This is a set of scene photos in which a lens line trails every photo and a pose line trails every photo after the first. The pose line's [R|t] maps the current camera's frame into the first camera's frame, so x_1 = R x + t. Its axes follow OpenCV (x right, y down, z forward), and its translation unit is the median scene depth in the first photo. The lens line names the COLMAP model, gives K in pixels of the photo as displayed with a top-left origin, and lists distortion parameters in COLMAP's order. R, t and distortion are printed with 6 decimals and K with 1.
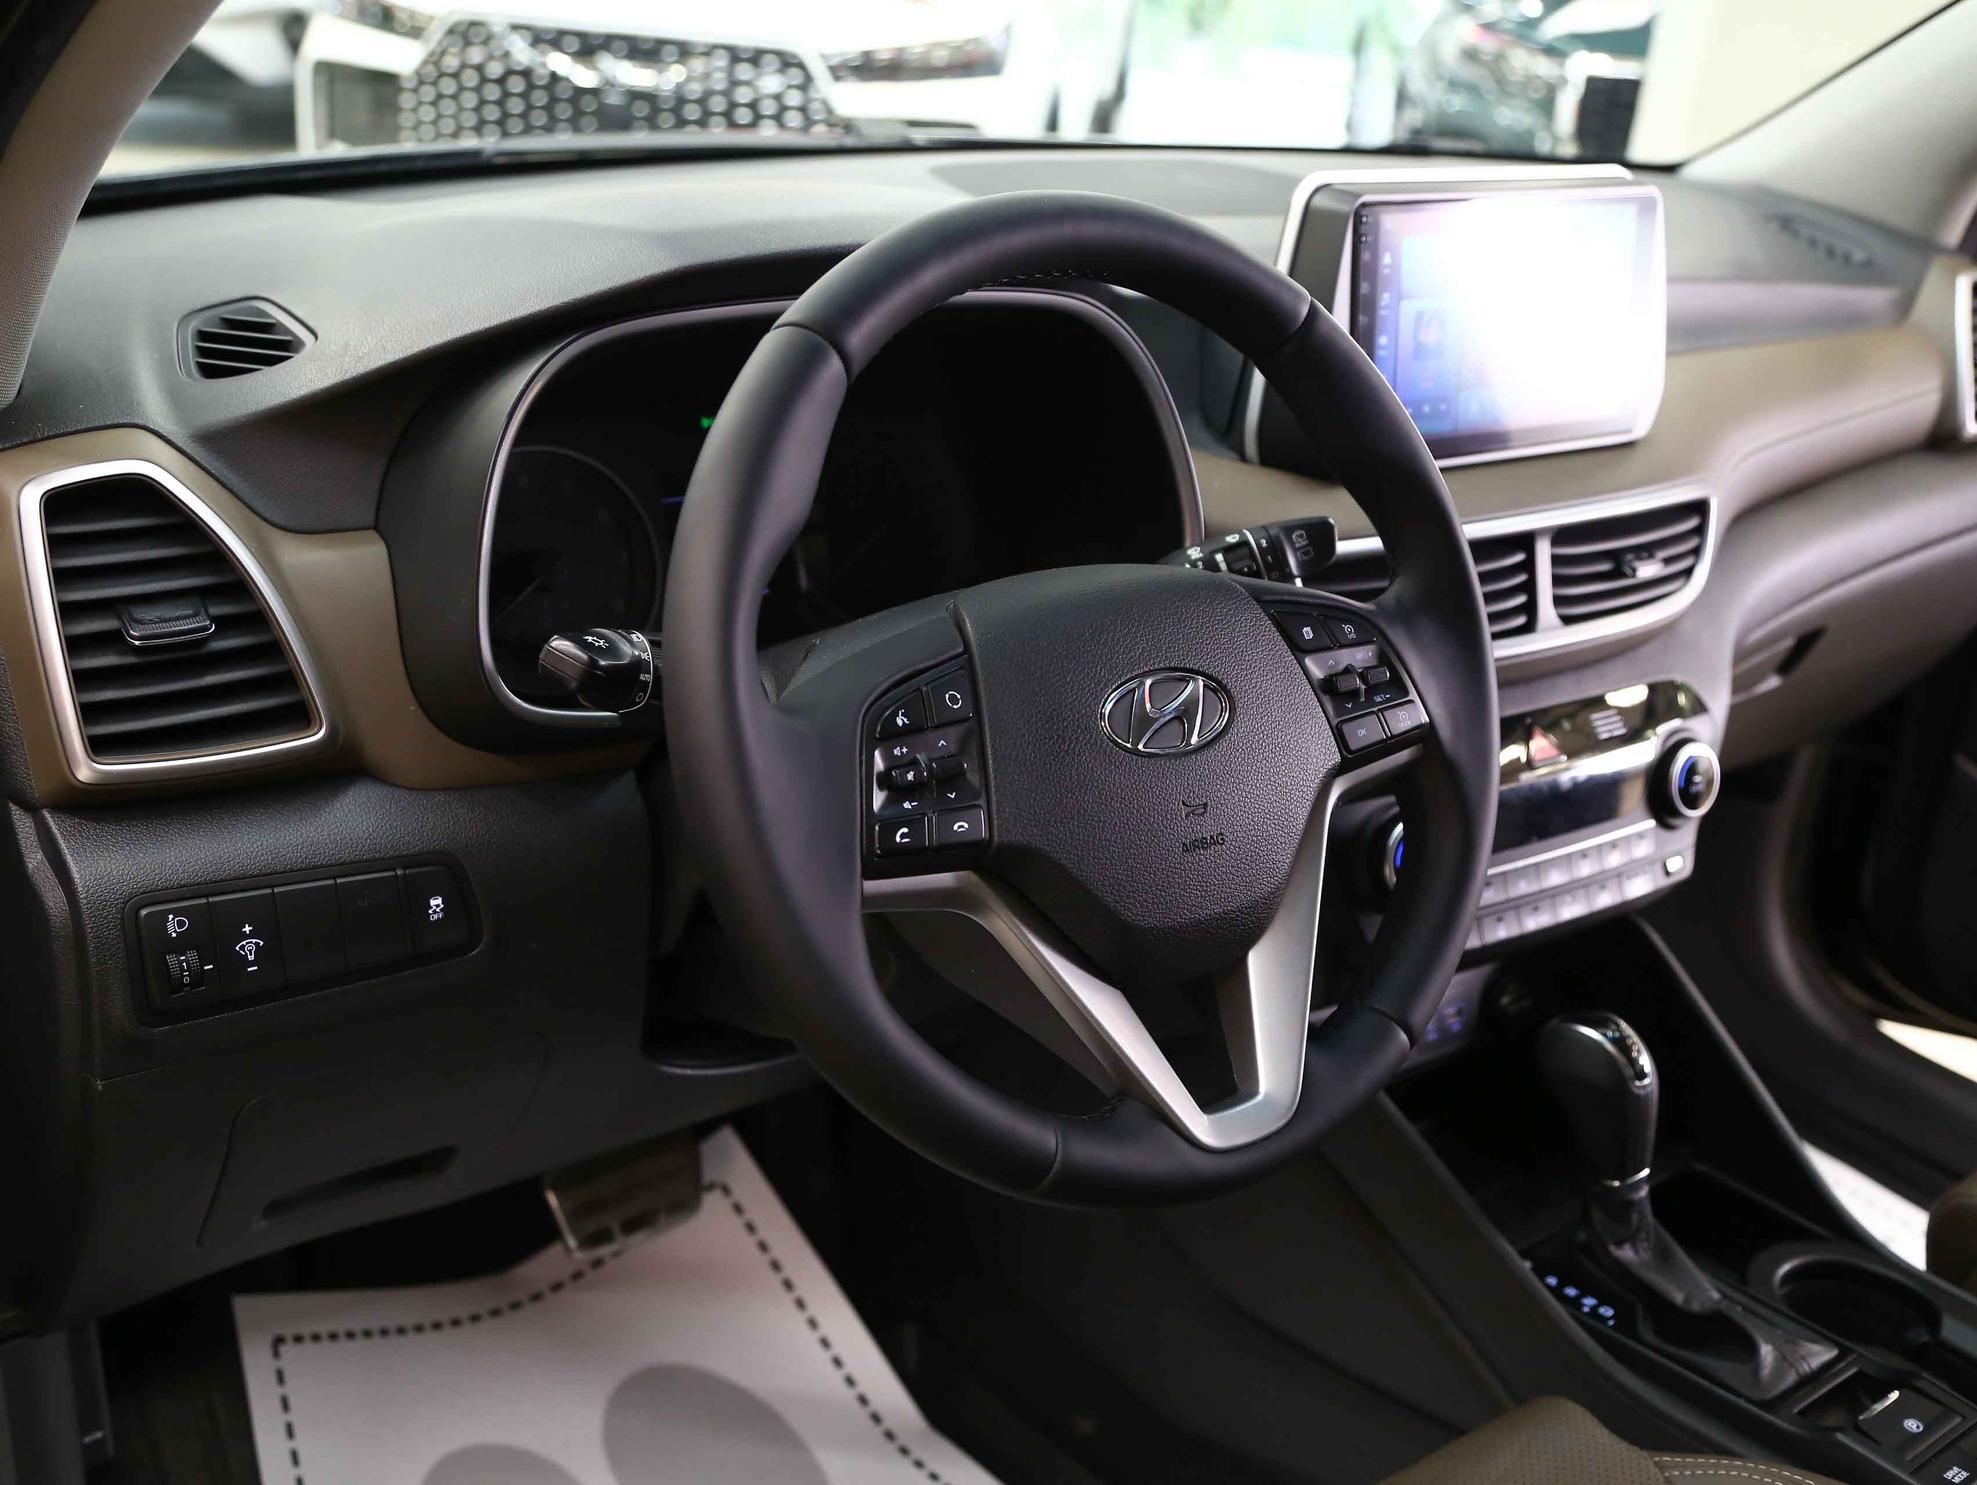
lens RADIAL K [[2004.4, 0, 991.8], [0, 2004.4, 735.6], [0, 0, 1]] dist [-0.002105, 0.000000]
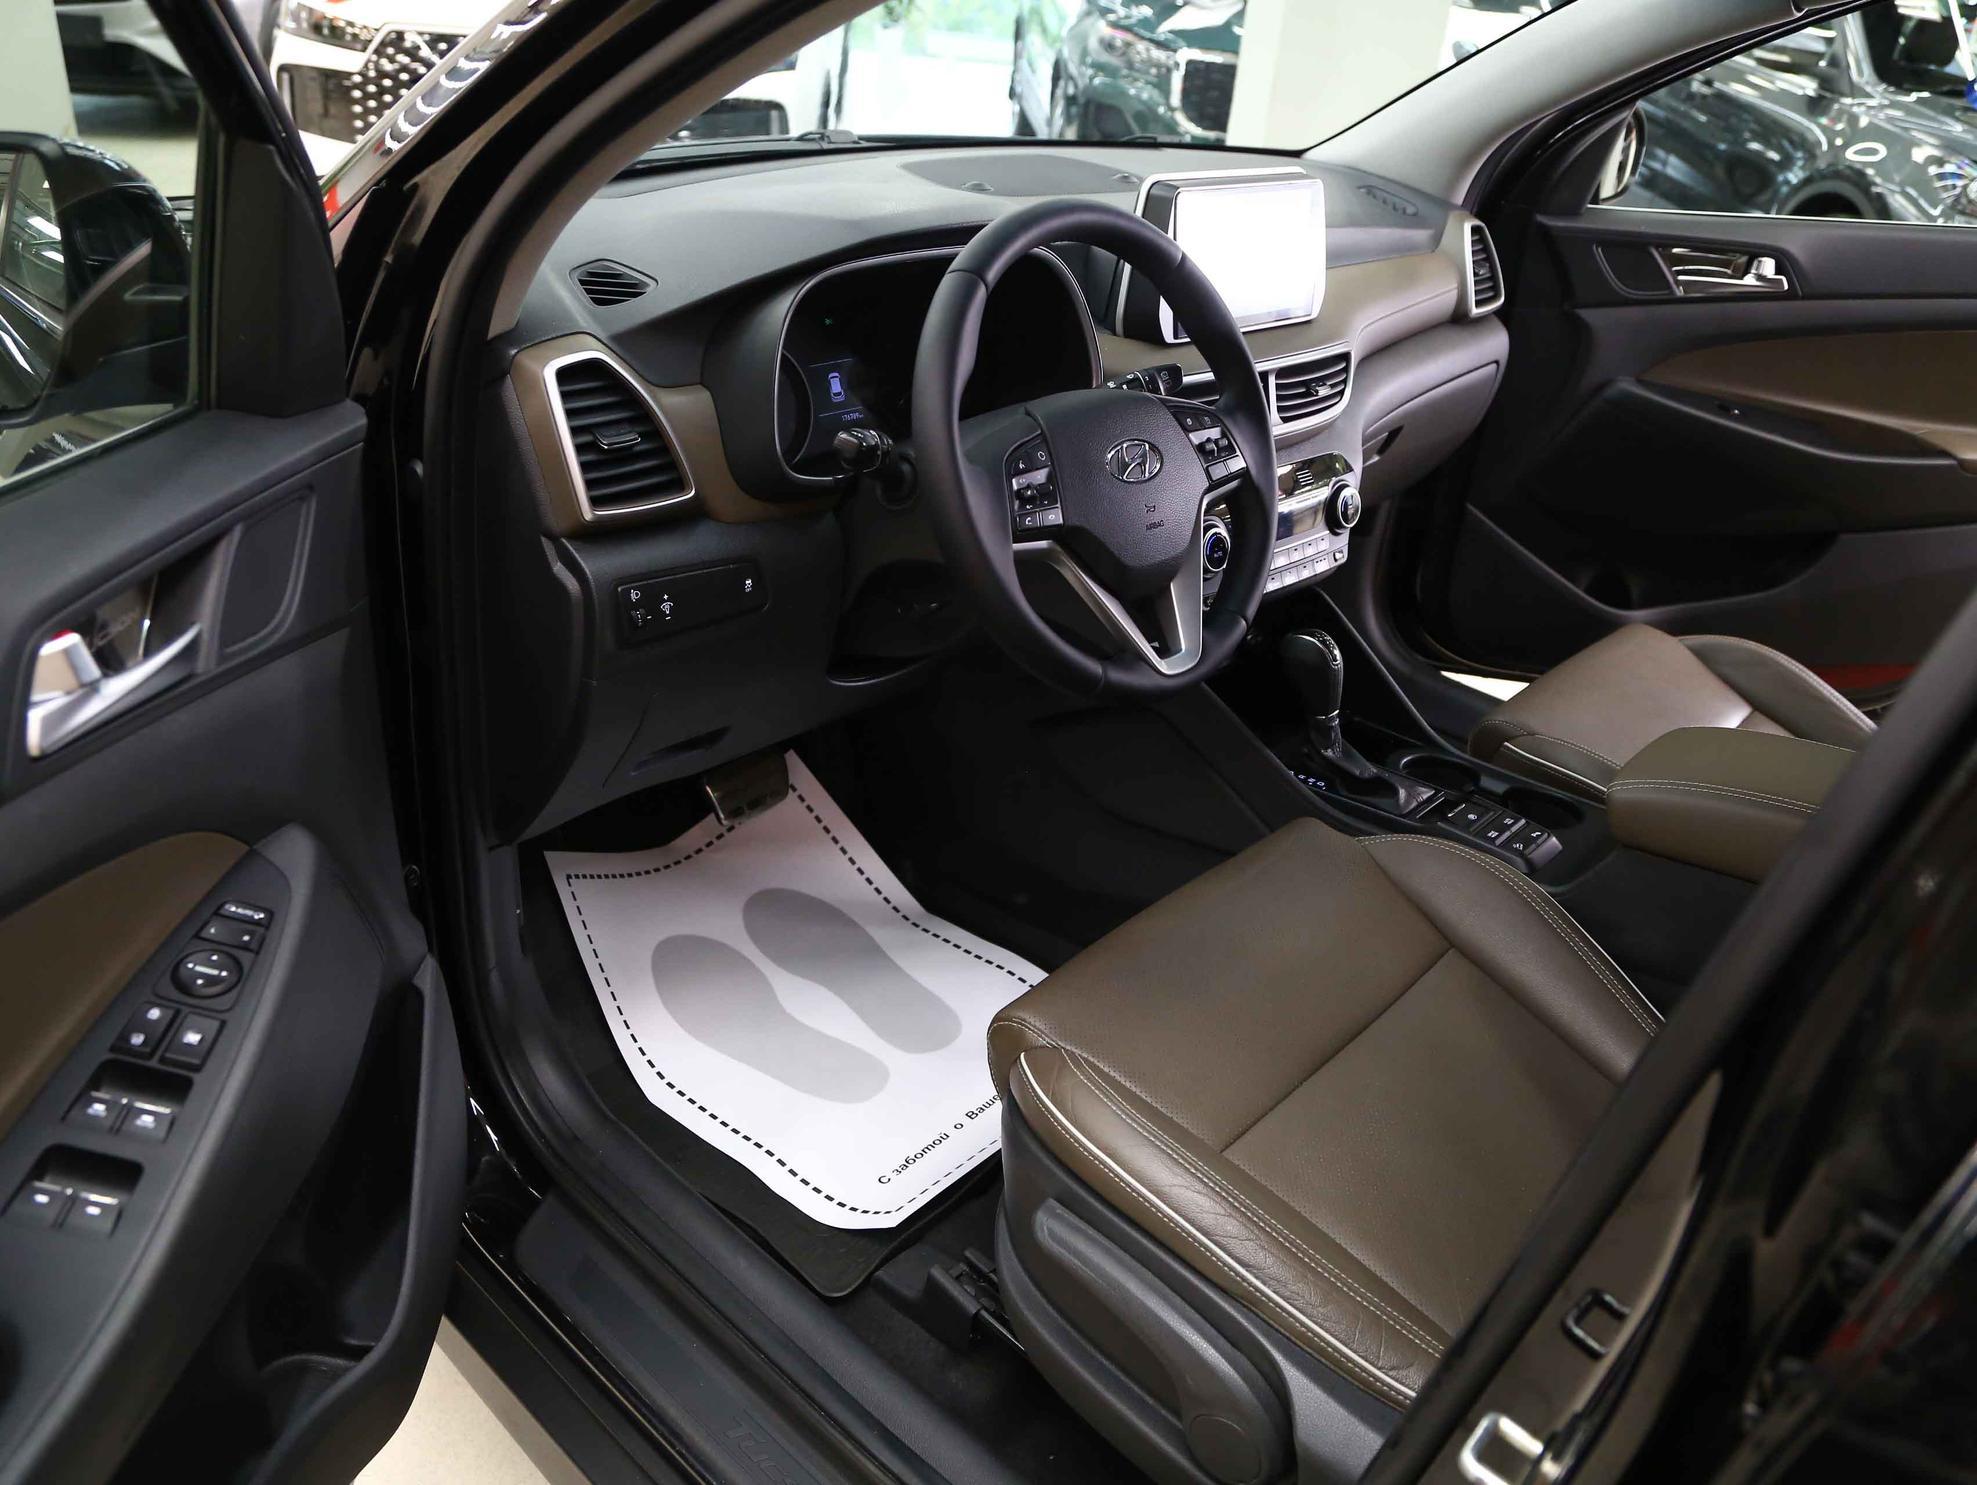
lens RADIAL K [[1526.3, 0, 986.3], [0, 1526.3, 738.3], [0, 0, 1]] dist [-0.115026, 0.022894]
pose [[0.985471, -0.068150, 0.155574, -0.240277], [0.049120, 0.991185, 0.123044, 0.052847], [-0.162588, -0.113615, 0.980131, -0.378277]]
